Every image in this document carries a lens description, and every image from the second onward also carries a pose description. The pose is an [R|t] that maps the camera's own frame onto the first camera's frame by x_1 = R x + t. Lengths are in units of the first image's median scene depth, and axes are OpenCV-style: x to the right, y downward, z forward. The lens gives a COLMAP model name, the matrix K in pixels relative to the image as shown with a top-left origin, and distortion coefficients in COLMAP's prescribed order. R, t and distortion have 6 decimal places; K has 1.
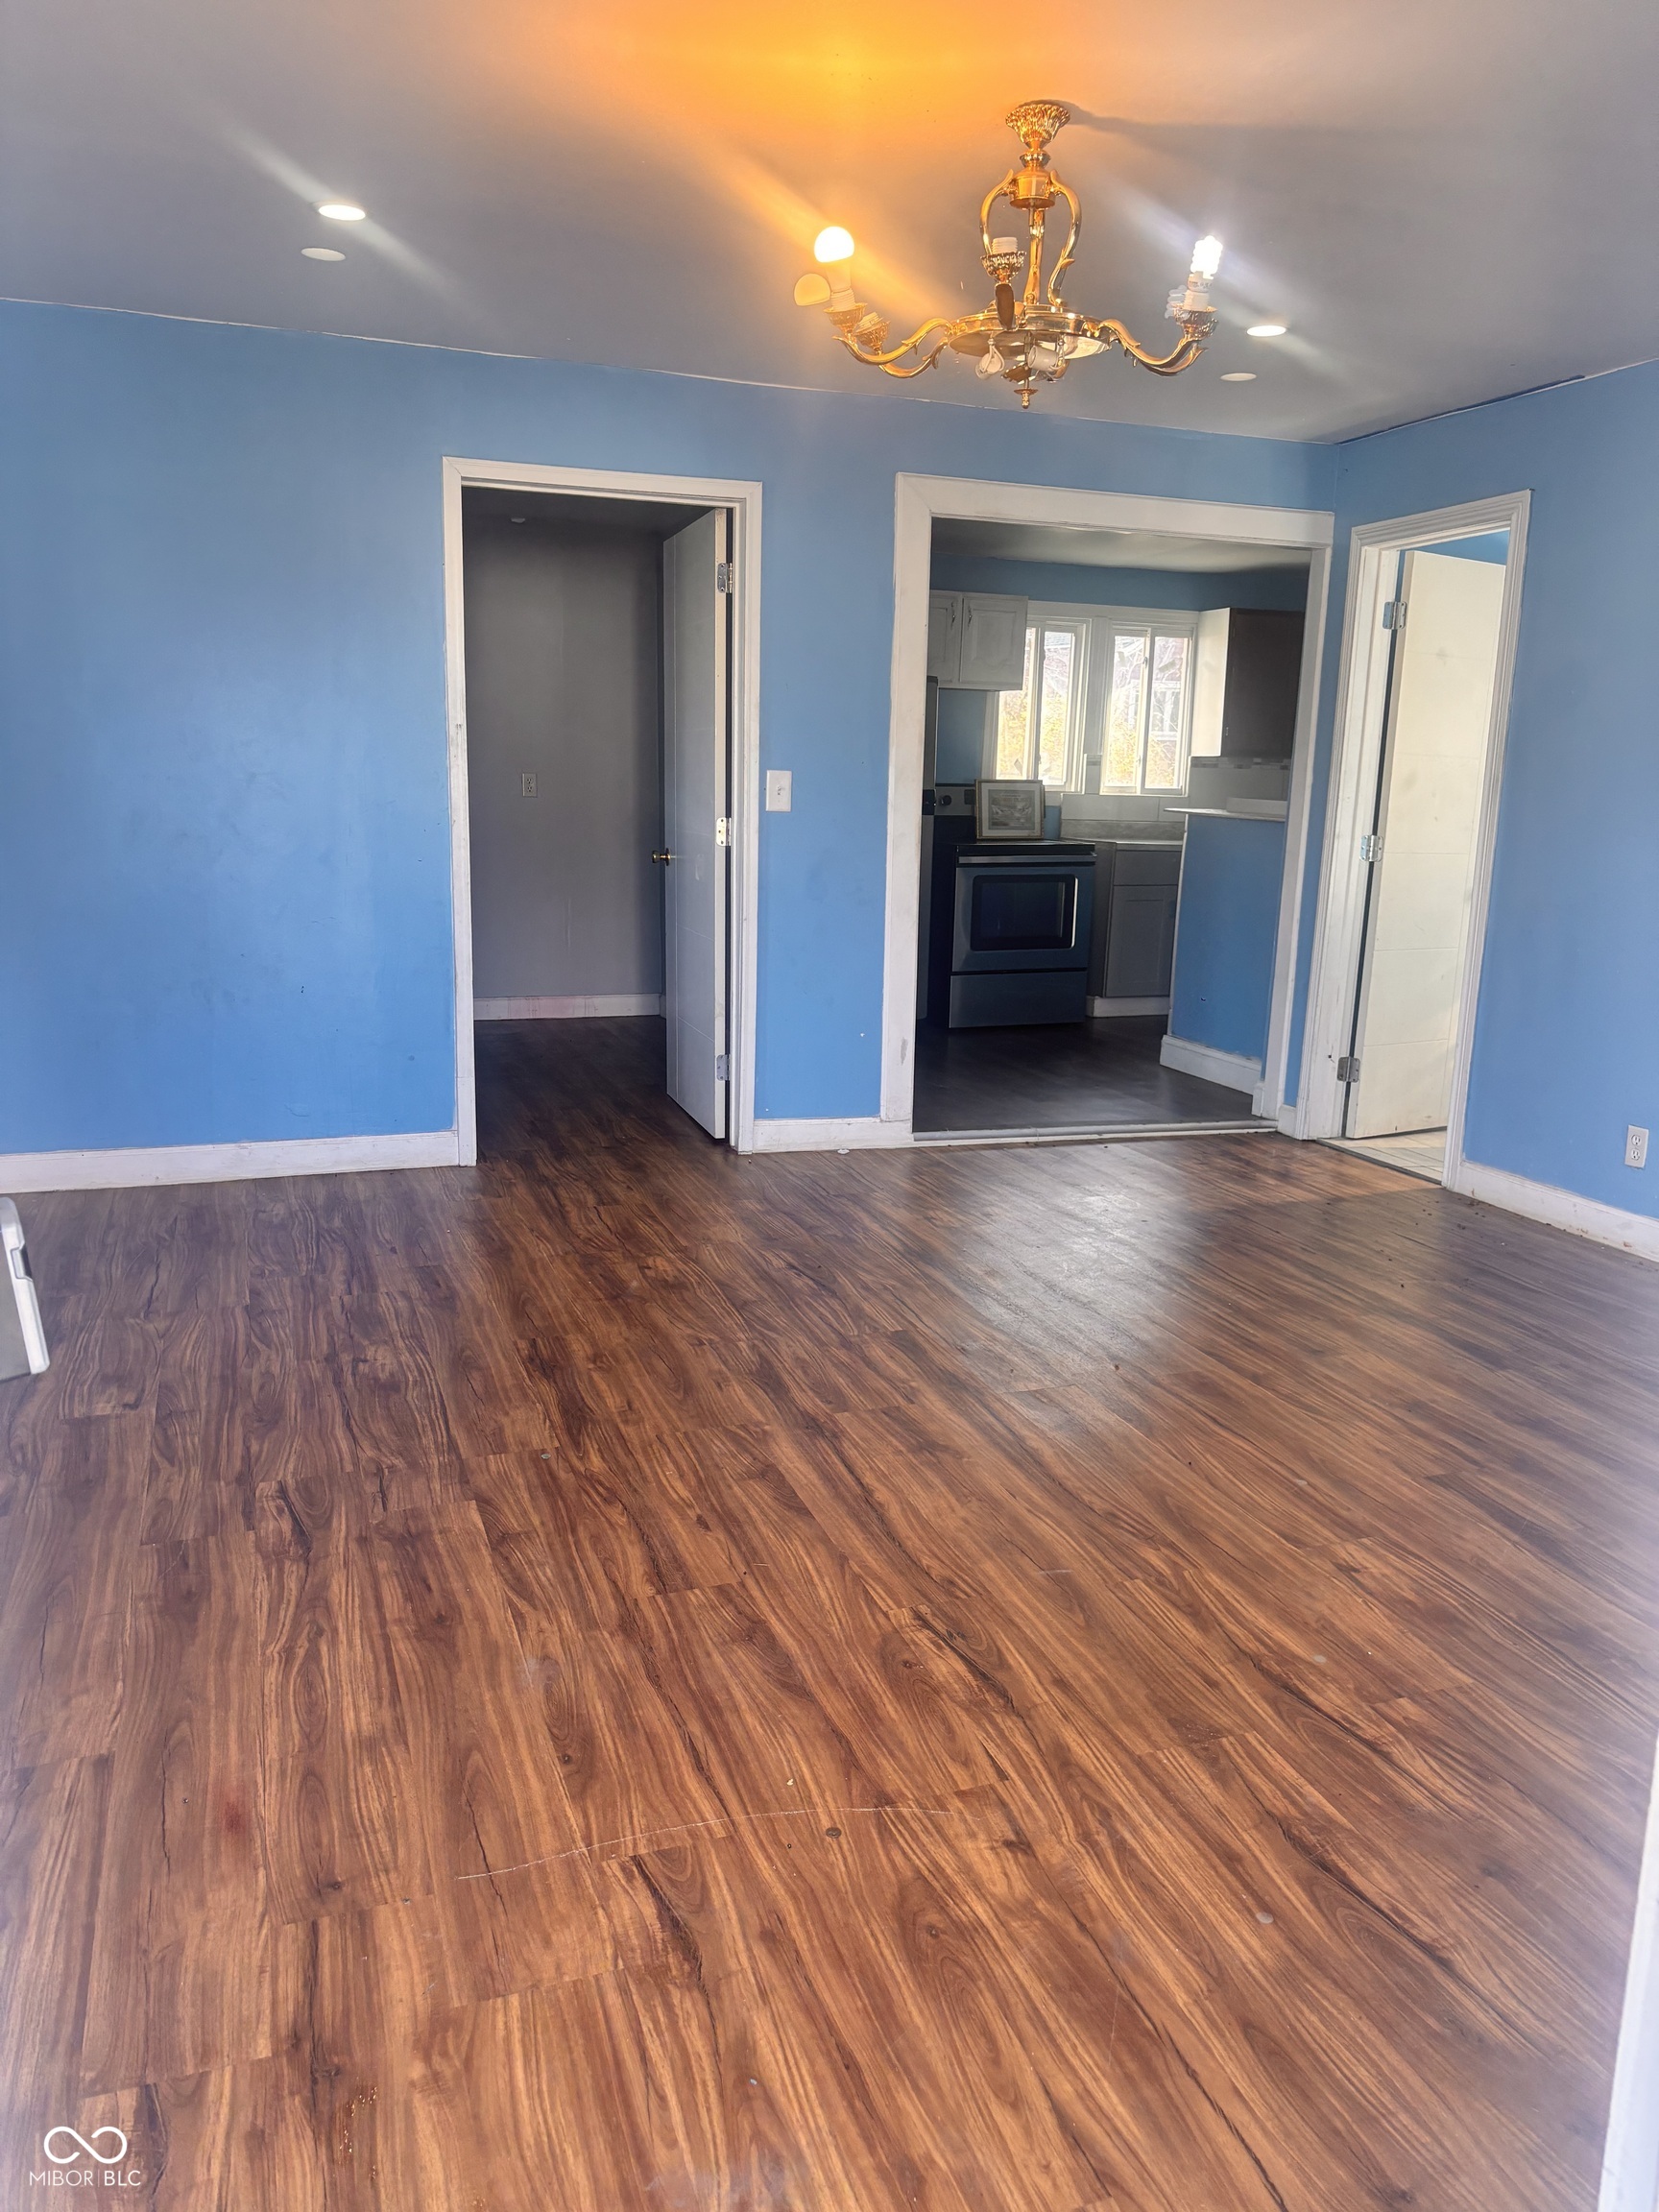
lens RADIAL K [[1640.0, 0, 829.5], [0, 1640.0, 1106.0], [0, 0, 1]] dist [0.091131, -0.160216]
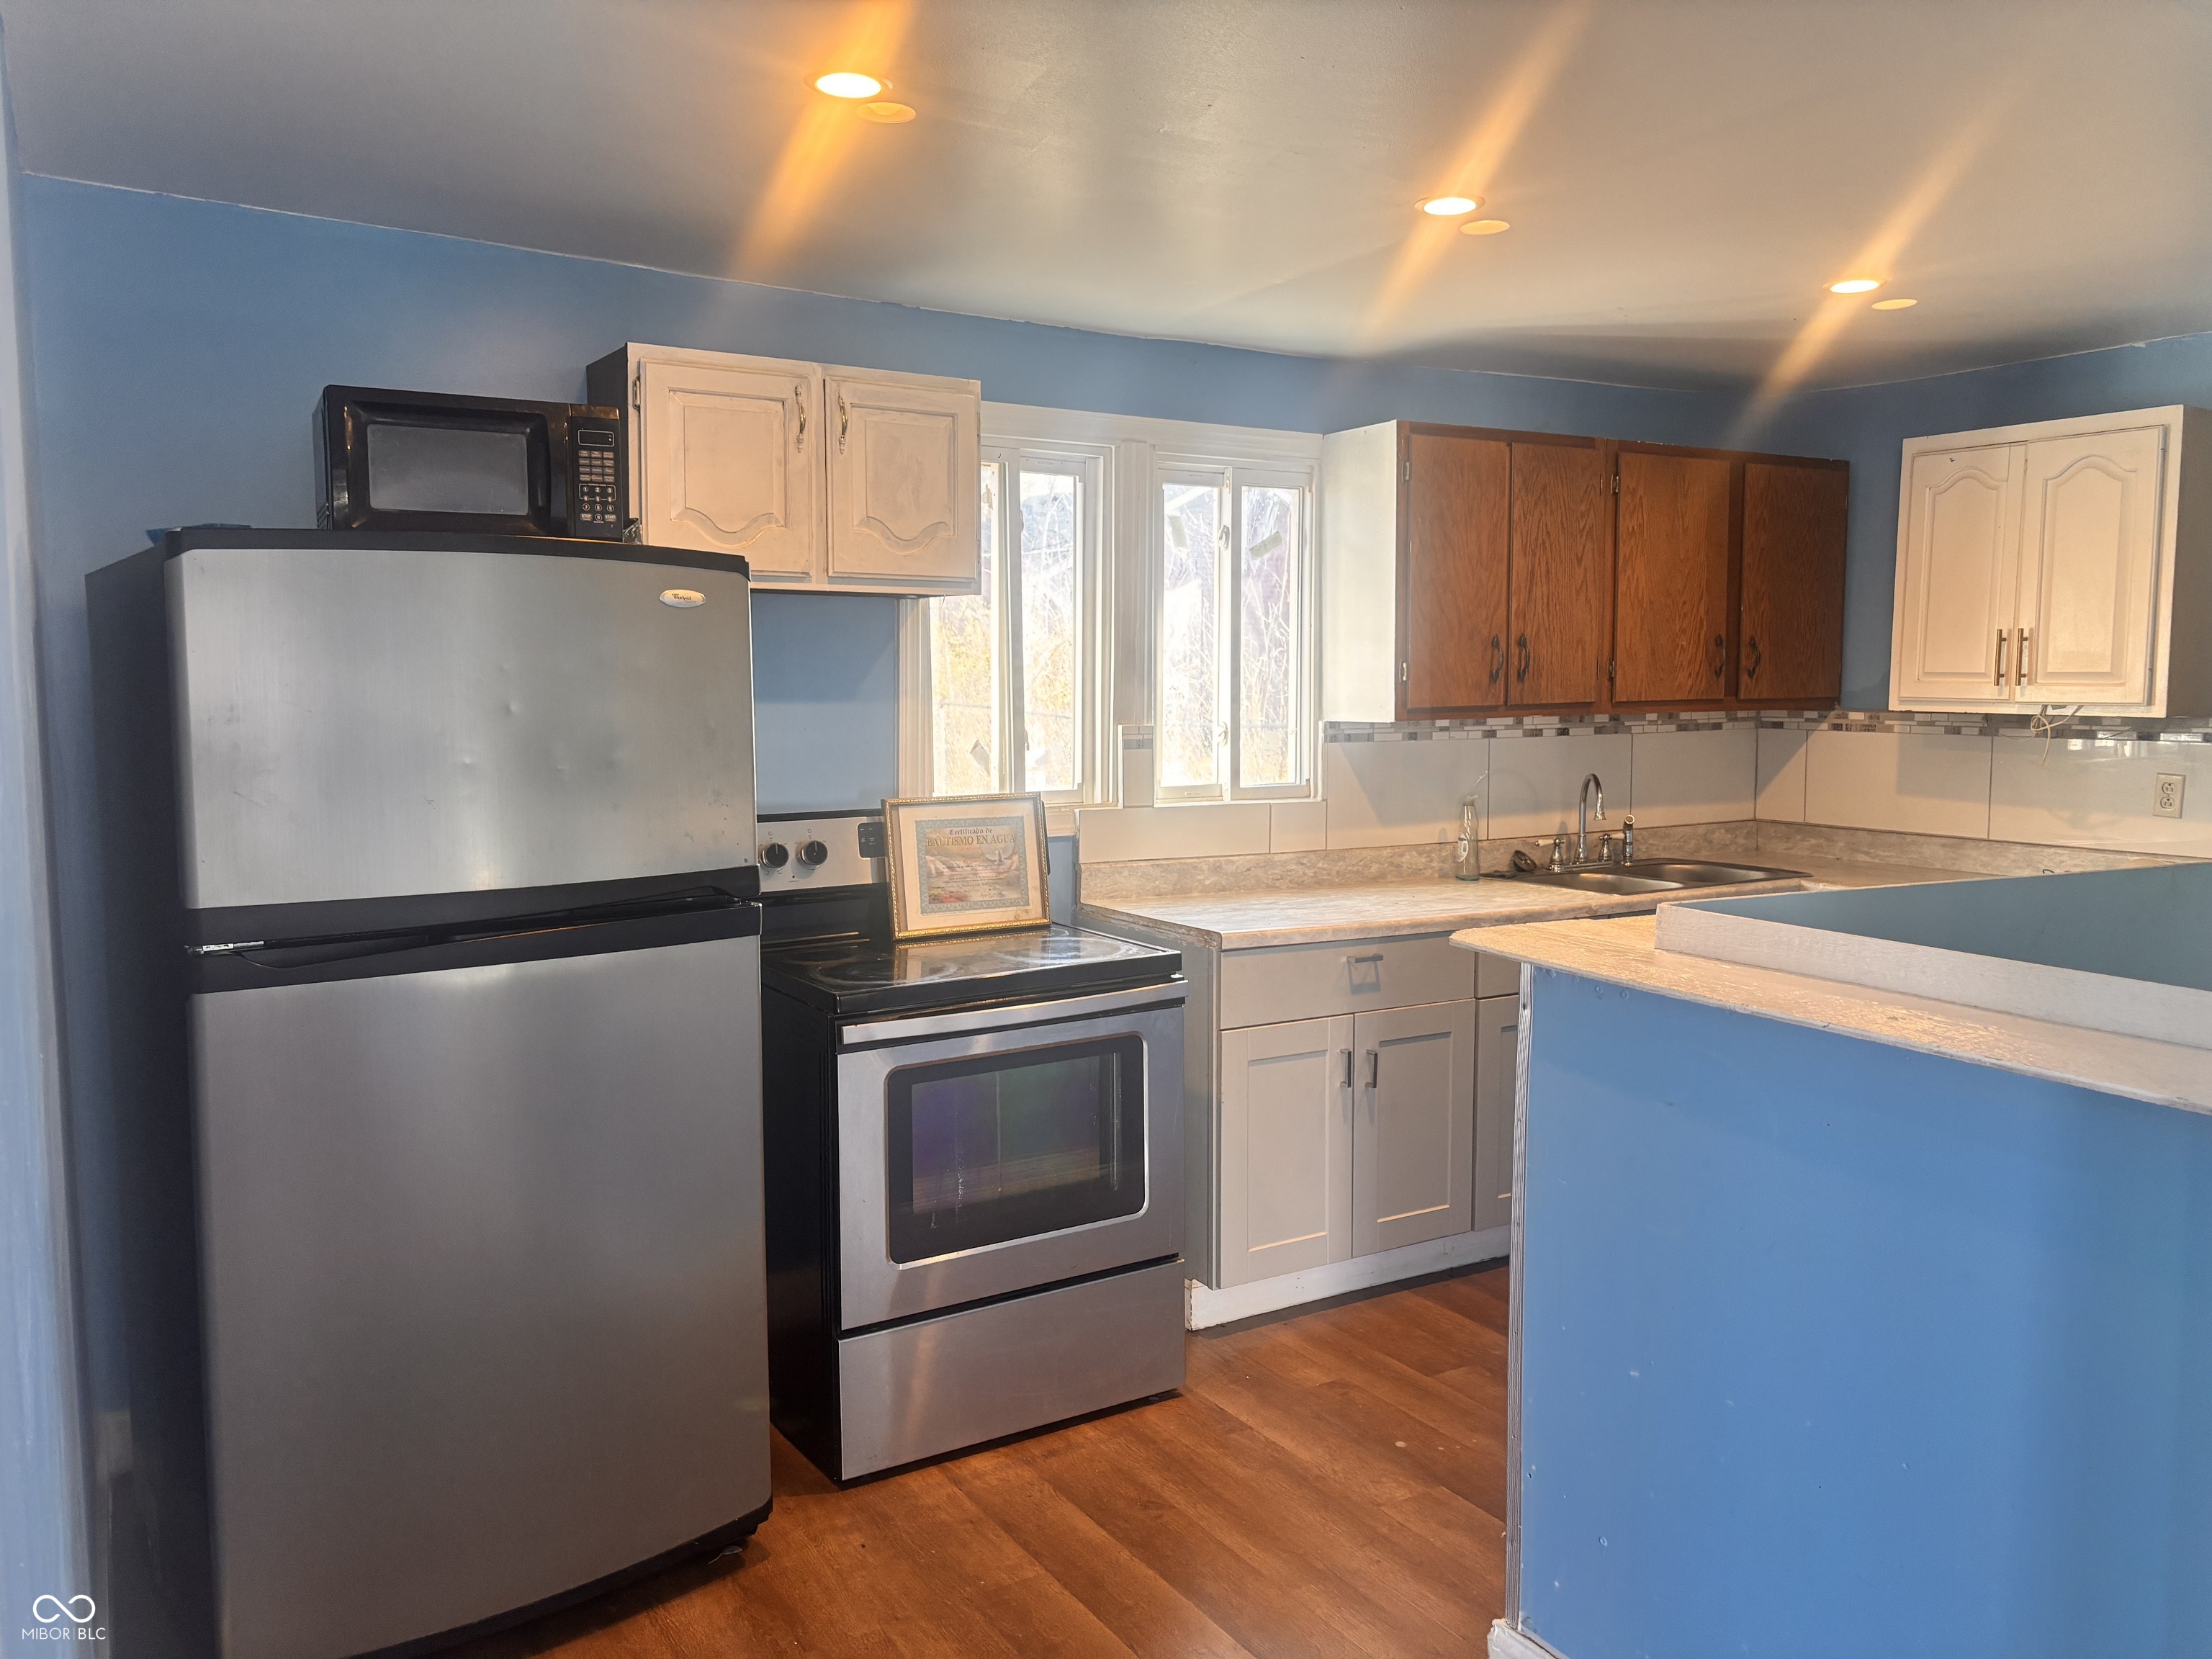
lens RADIAL K [[1640.0, 0, 1106.0], [0, 1640.0, 829.5], [0, 0, 1]] dist [0.091131, -0.160216]
pose [[0.980617, -0.048798, 0.189759, 0.060630], [0.070767, 0.991323, -0.110773, -0.132287], [-0.182707, 0.122055, 0.975562, 0.547172]]
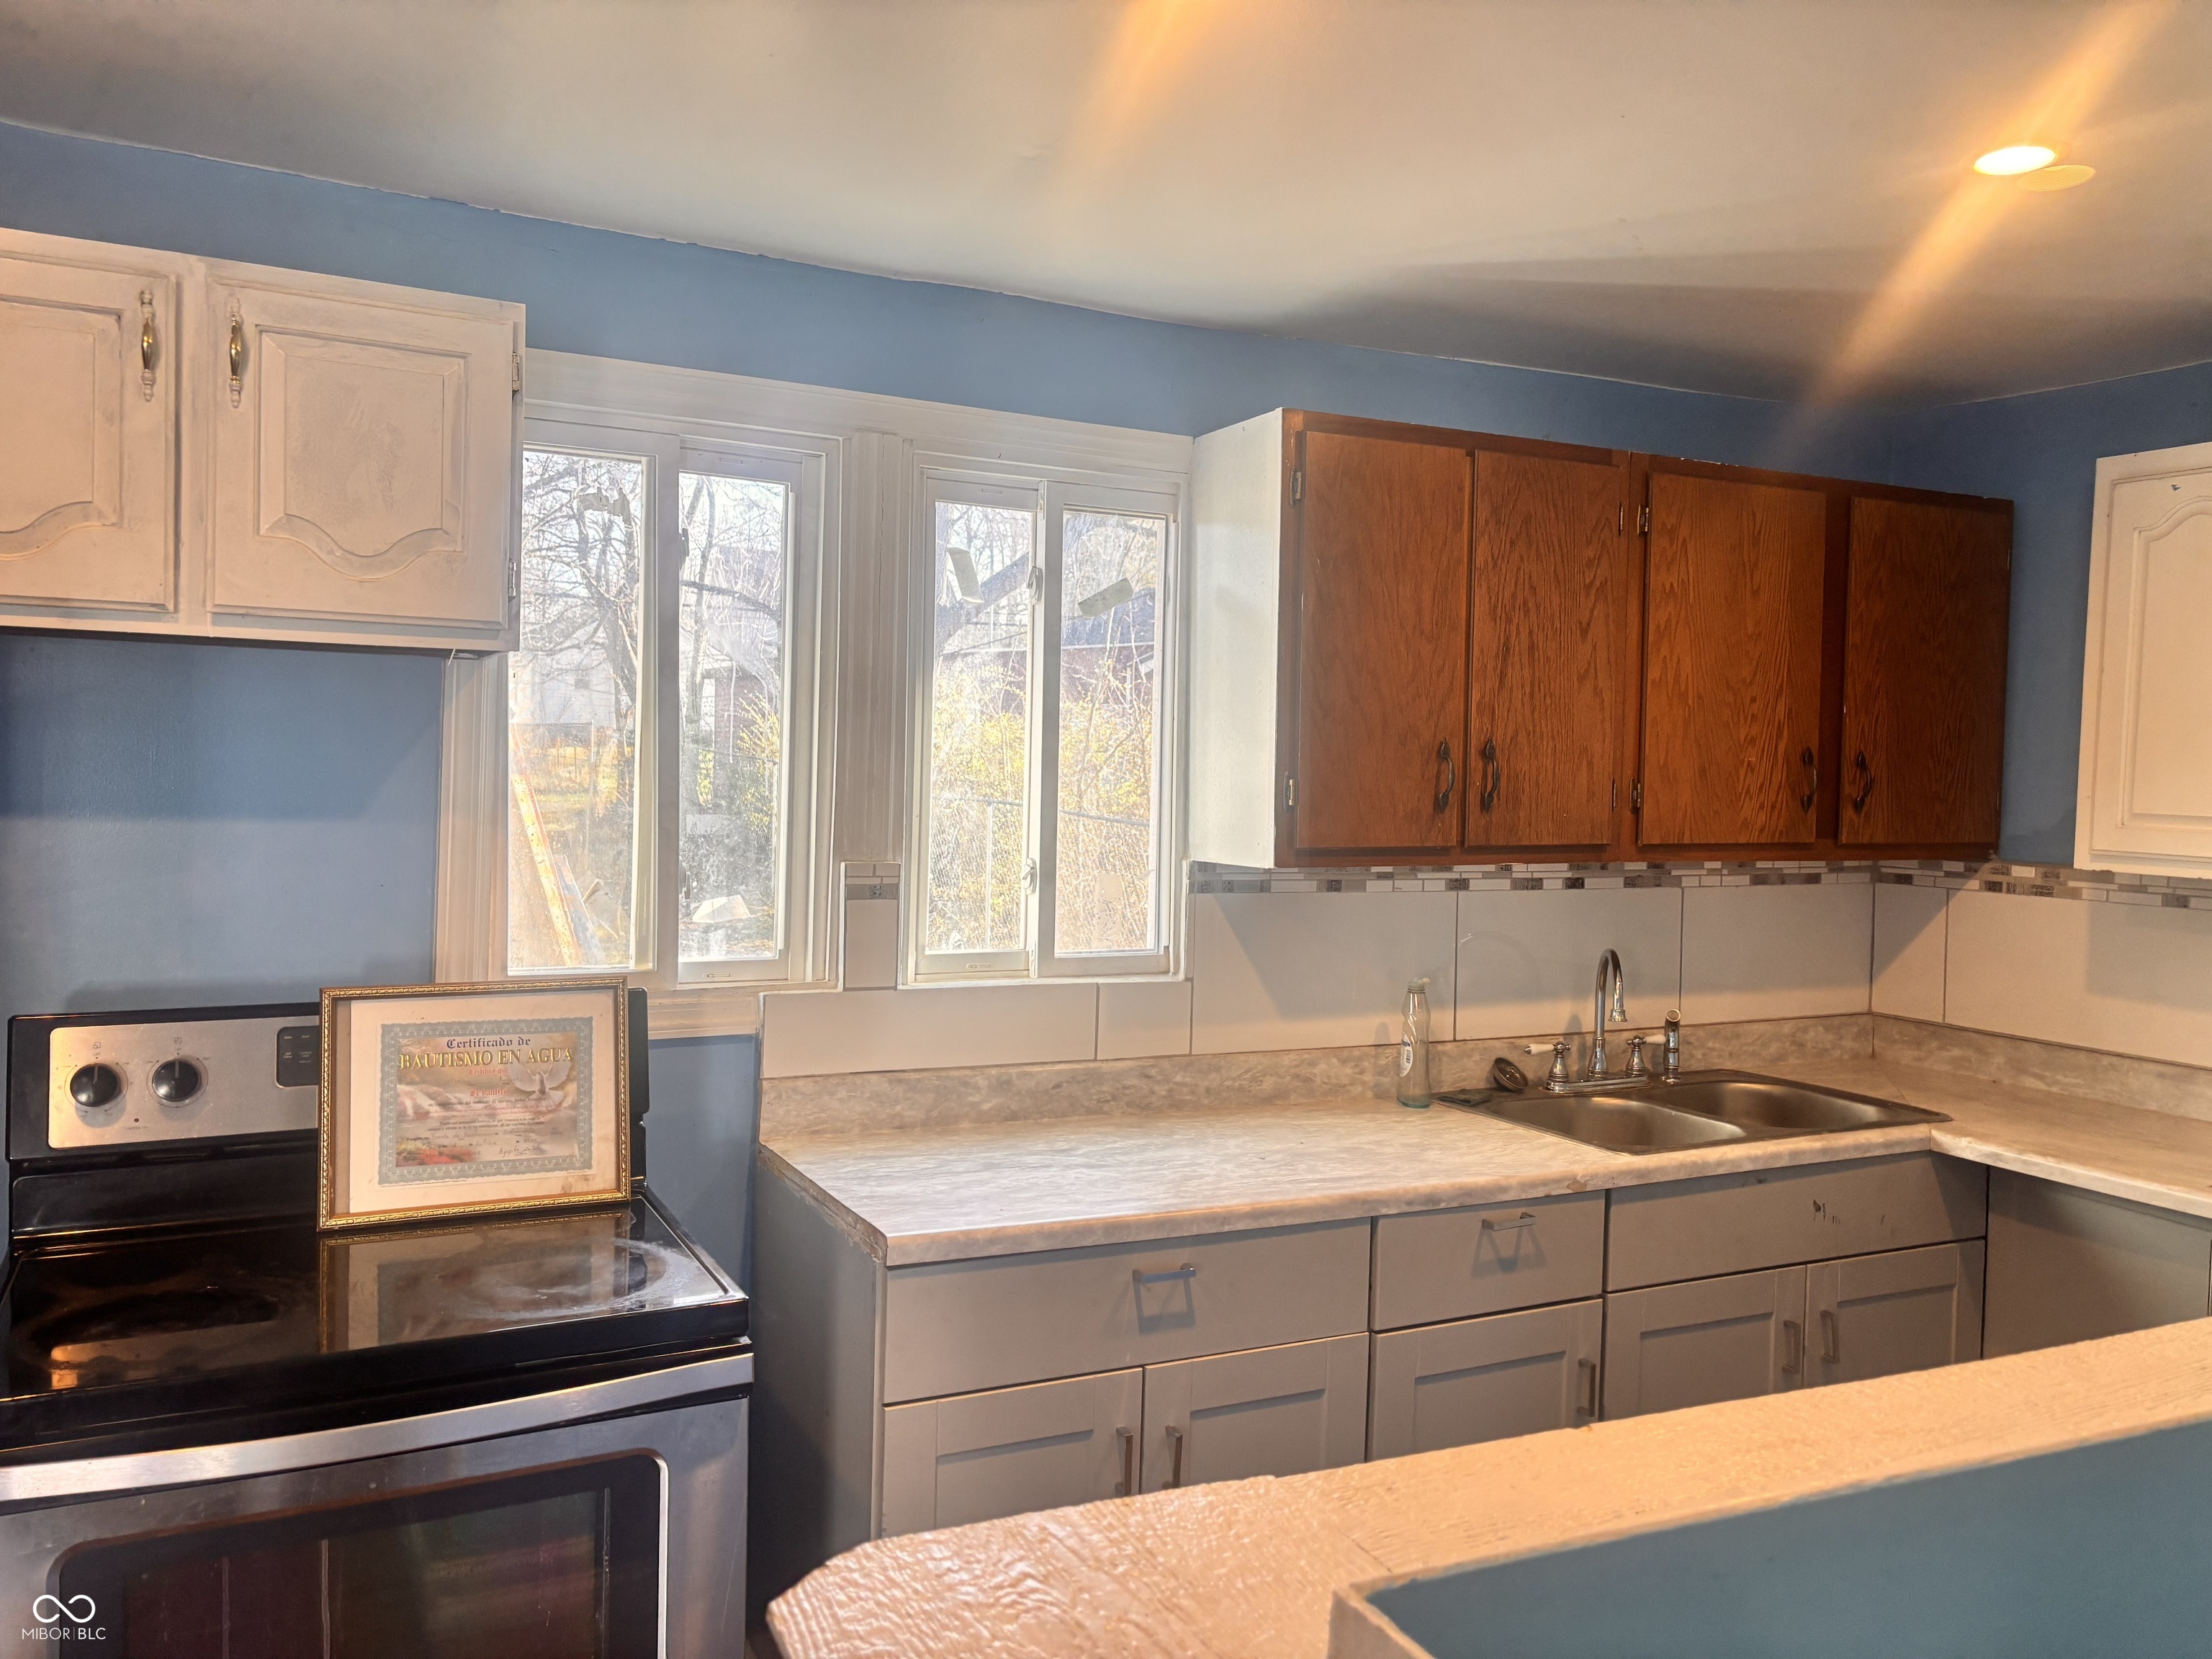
lens RADIAL K [[1635.0, 0, 1106.0], [0, 1635.0, 829.5], [0, 0, 1]] dist [0.064867, -0.075238]
pose [[0.993993, -0.010812, 0.108905, 0.170595], [0.029585, 0.984604, -0.172281, -0.165812], [-0.105366, 0.174468, 0.979009, 0.696422]]
